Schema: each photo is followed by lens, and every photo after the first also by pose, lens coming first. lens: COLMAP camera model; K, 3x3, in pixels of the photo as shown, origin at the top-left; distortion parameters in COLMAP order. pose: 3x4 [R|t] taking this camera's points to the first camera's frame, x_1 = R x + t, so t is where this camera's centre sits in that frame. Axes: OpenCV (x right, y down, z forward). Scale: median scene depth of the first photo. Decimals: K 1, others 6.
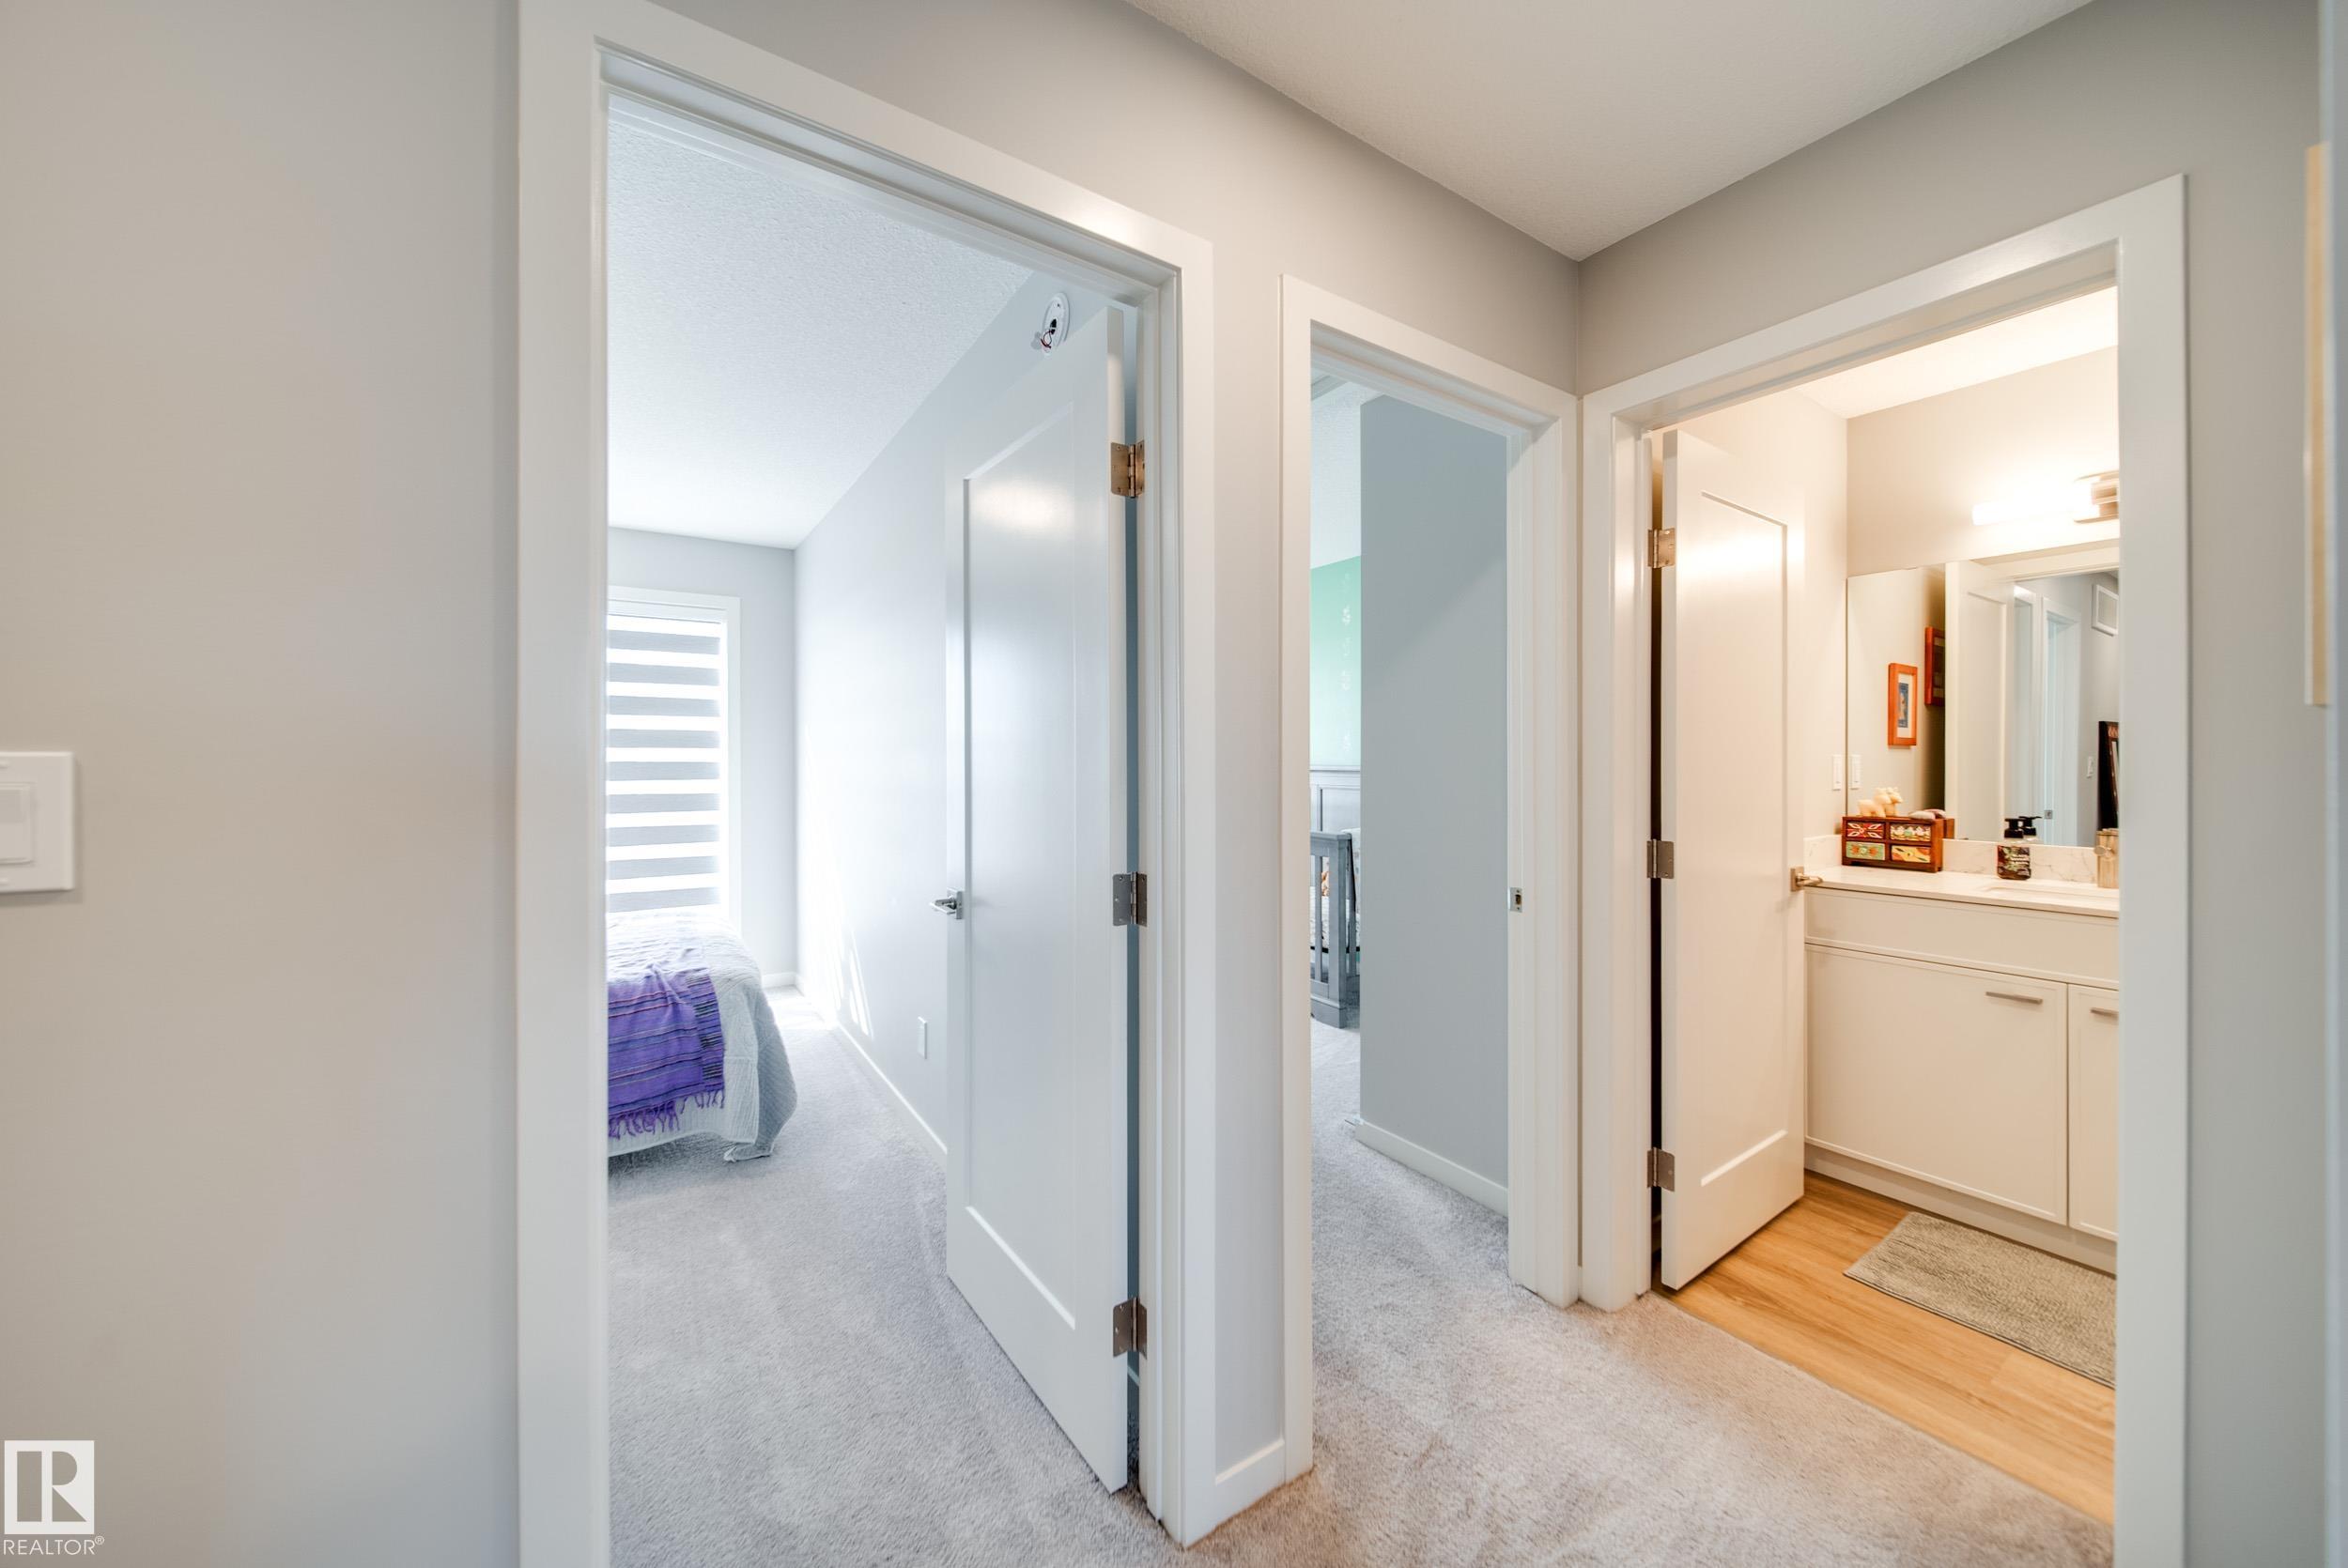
lens RADIAL K [[840.8, 0, 1169.9], [0, 840.8, 760.0], [0, 0, 1]] dist [-0.000144, -0.001622]
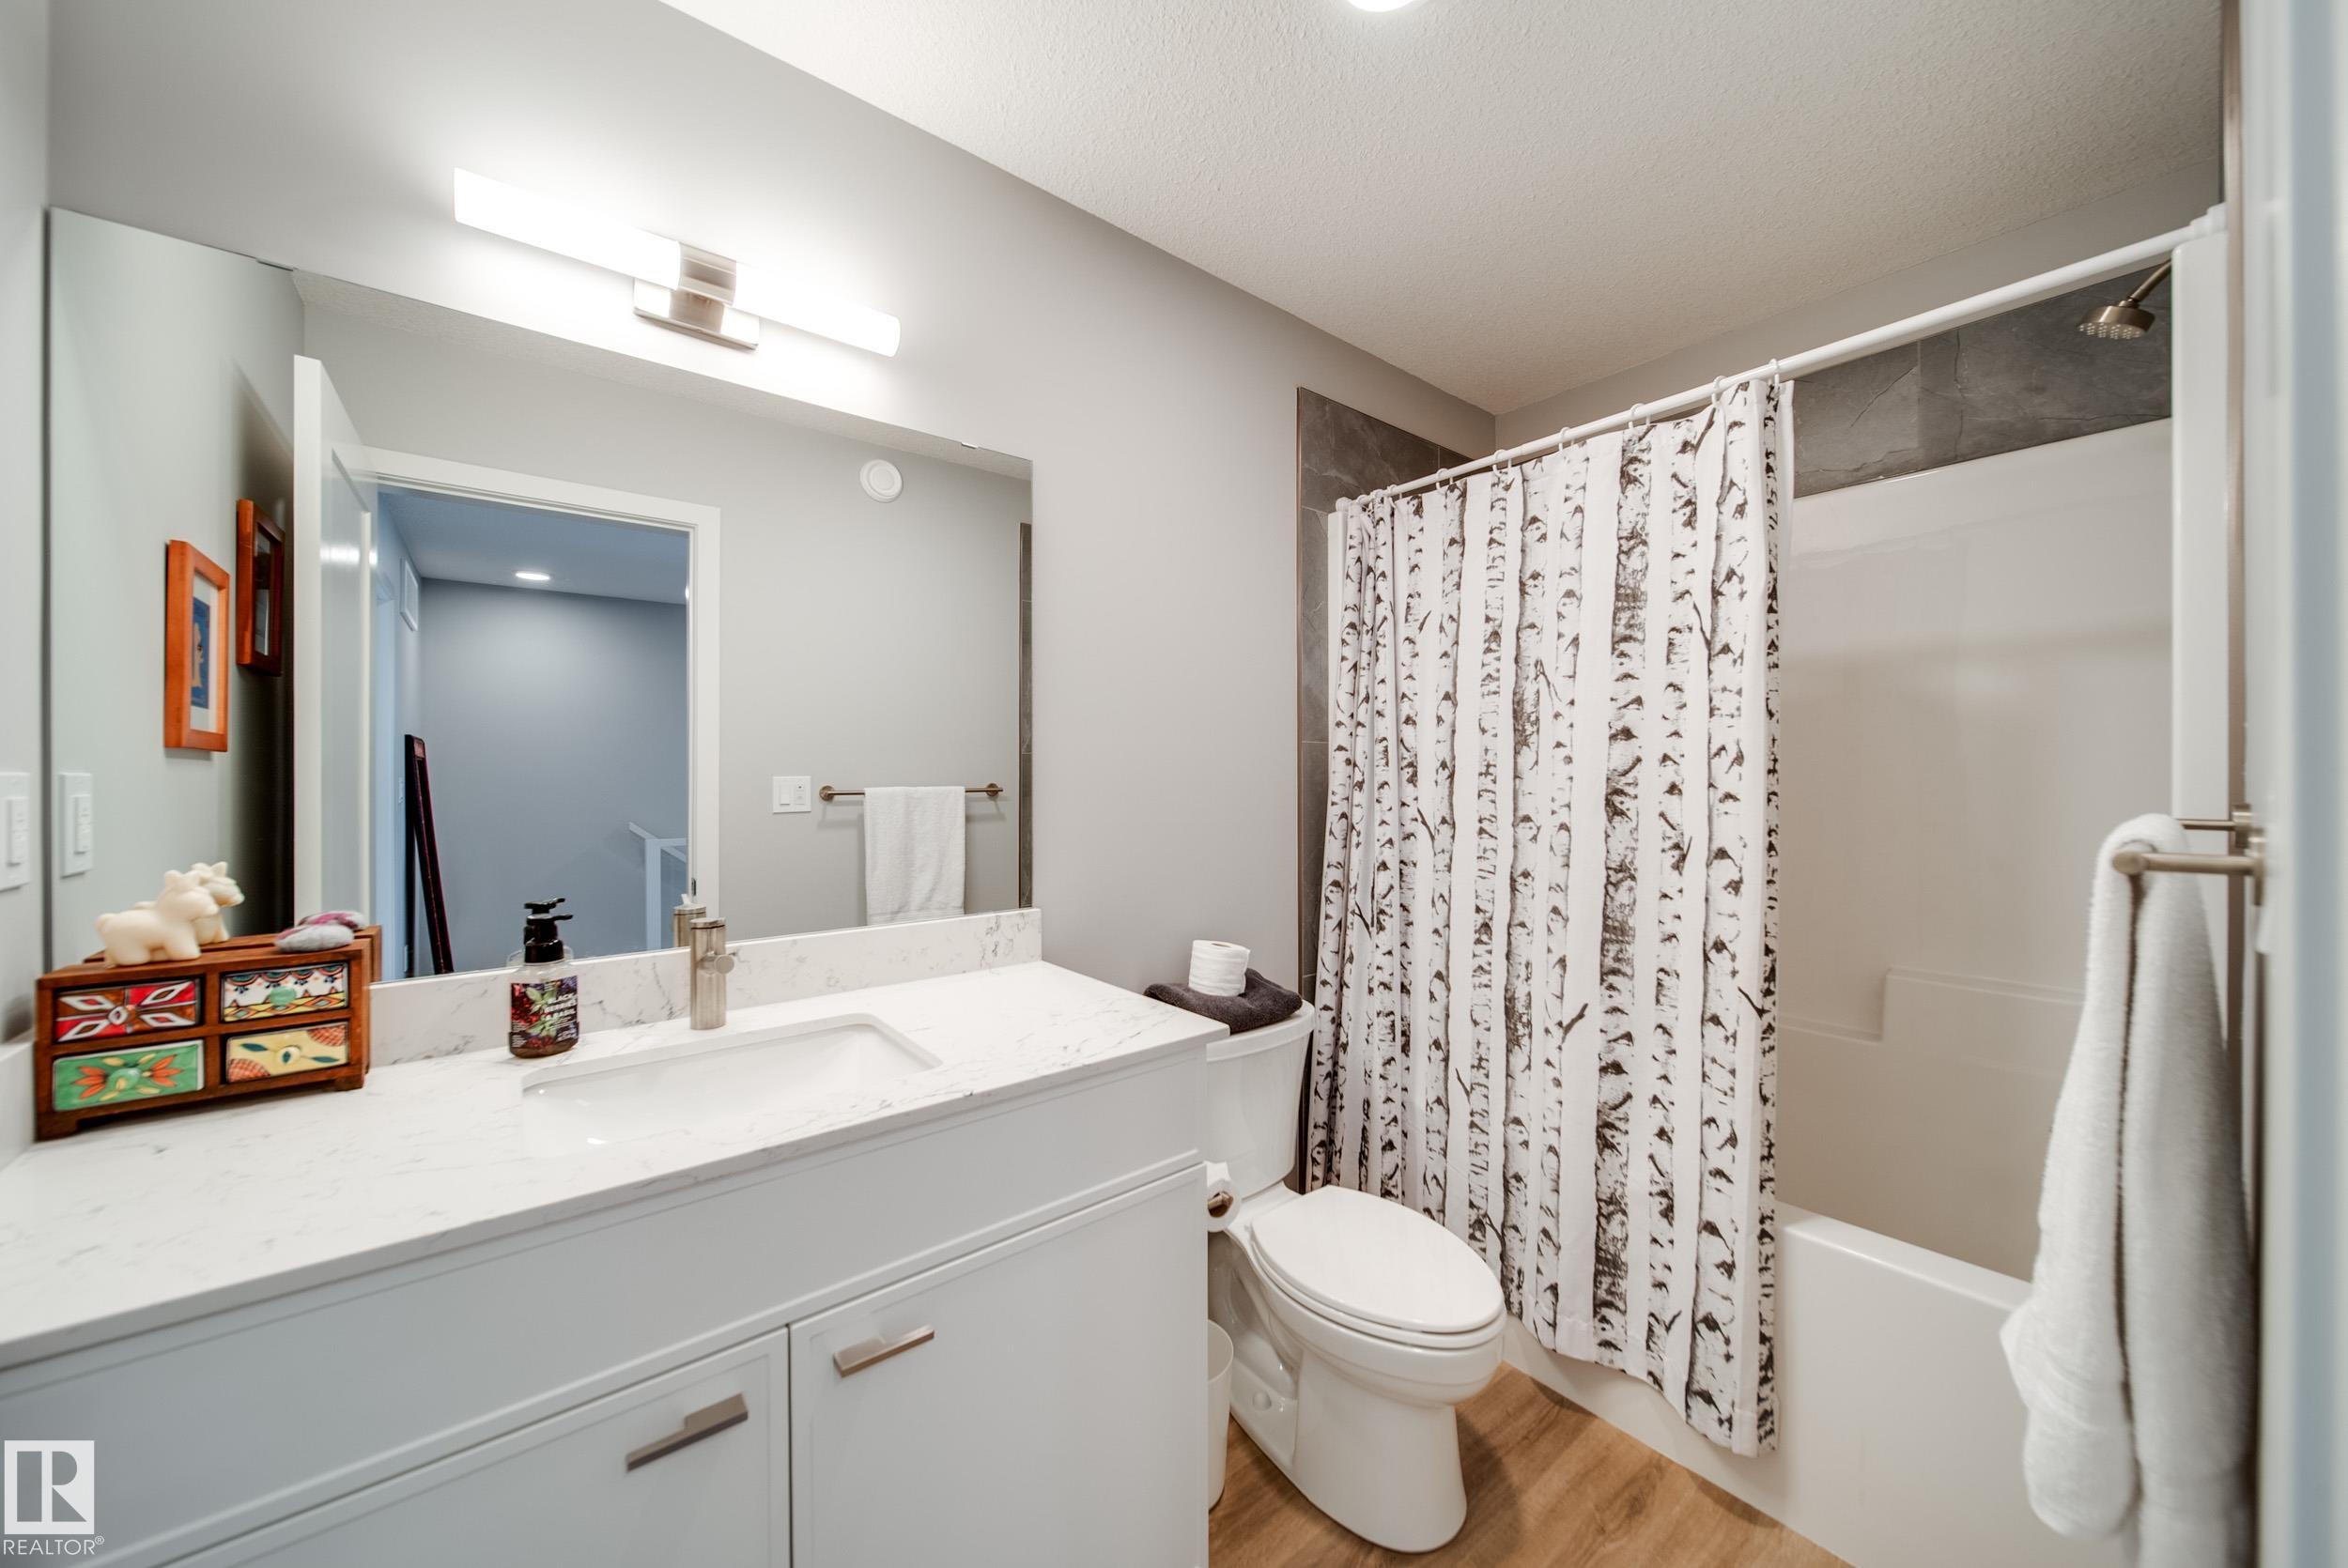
lens RADIAL K [[840.8, 0, 1171.1], [0, 840.8, 778.8], [0, 0, 1]] dist [-0.000144, -0.001622]
pose [[-0.081675, 0.000758, 0.996659, 0.477704], [0.005759, 0.999983, -0.000289, -0.001209], [-0.996642, 0.005716, -0.081678, 0.630089]]
